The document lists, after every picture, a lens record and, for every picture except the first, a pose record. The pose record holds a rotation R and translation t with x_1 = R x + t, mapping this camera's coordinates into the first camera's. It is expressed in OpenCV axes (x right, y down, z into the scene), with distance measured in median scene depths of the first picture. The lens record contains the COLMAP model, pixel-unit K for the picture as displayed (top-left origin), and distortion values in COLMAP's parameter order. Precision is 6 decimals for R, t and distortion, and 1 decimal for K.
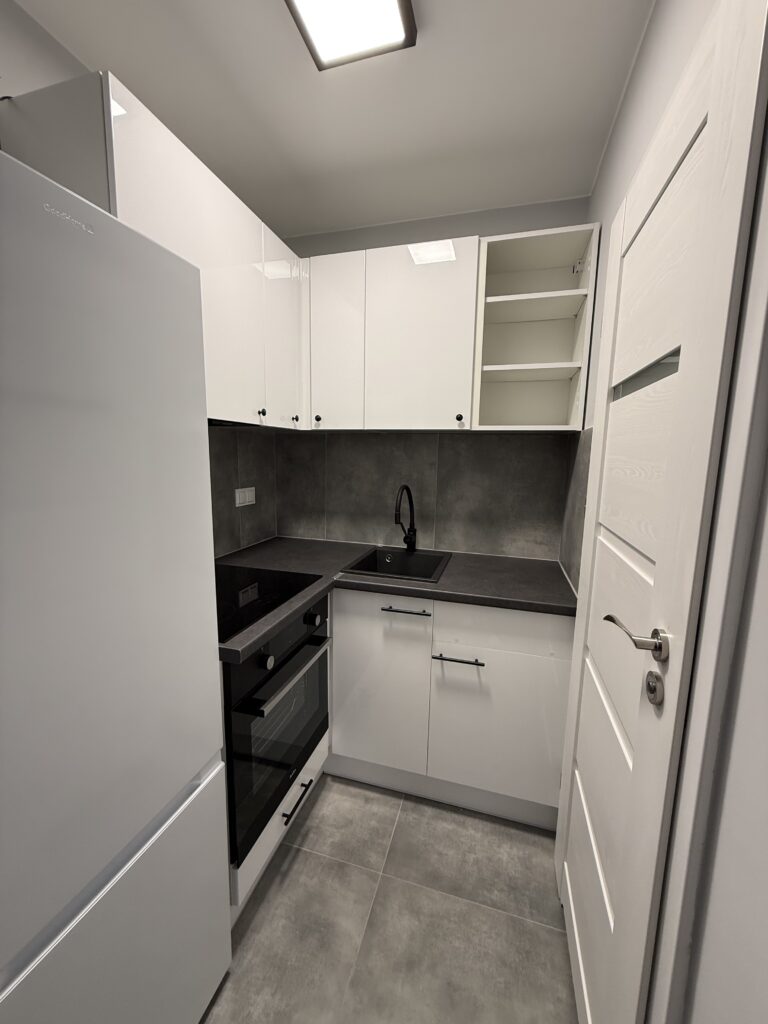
lens RADIAL K [[409.1, 0, 384.0], [0, 409.1, 512.0], [0, 0, 1]] dist [0.000624, 0.000032]
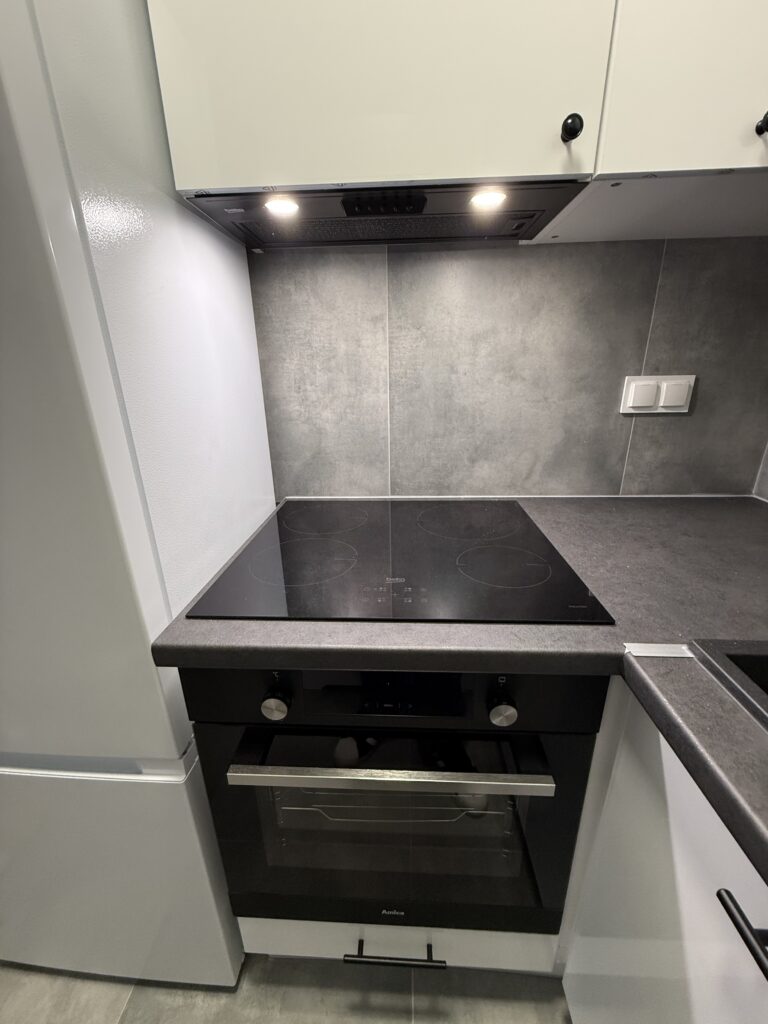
lens RADIAL K [[409.1, 0, 384.0], [0, 409.1, 512.0], [0, 0, 1]] dist [0.000624, 0.000032]
pose [[0.222587, 0.301428, -0.927144, 0.080729], [-0.112233, 0.952602, 0.282760, -0.005843], [0.968431, 0.041118, 0.245867, 0.603670]]
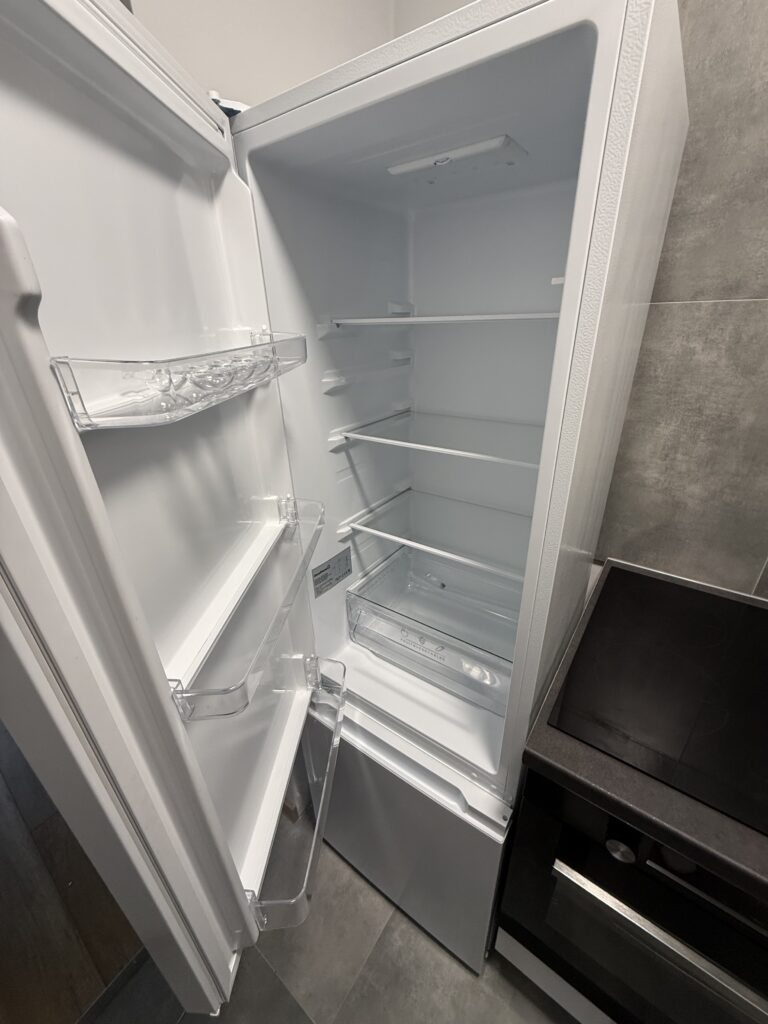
lens RADIAL K [[409.1, 0, 384.0], [0, 409.1, 512.0], [0, 0, 1]] dist [0.000624, 0.000032]
pose [[-0.341725, 0.398326, -0.851211, 0.048788], [-0.106828, 0.883402, 0.456277, -0.117773], [0.933709, 0.246855, -0.259328, 0.457730]]
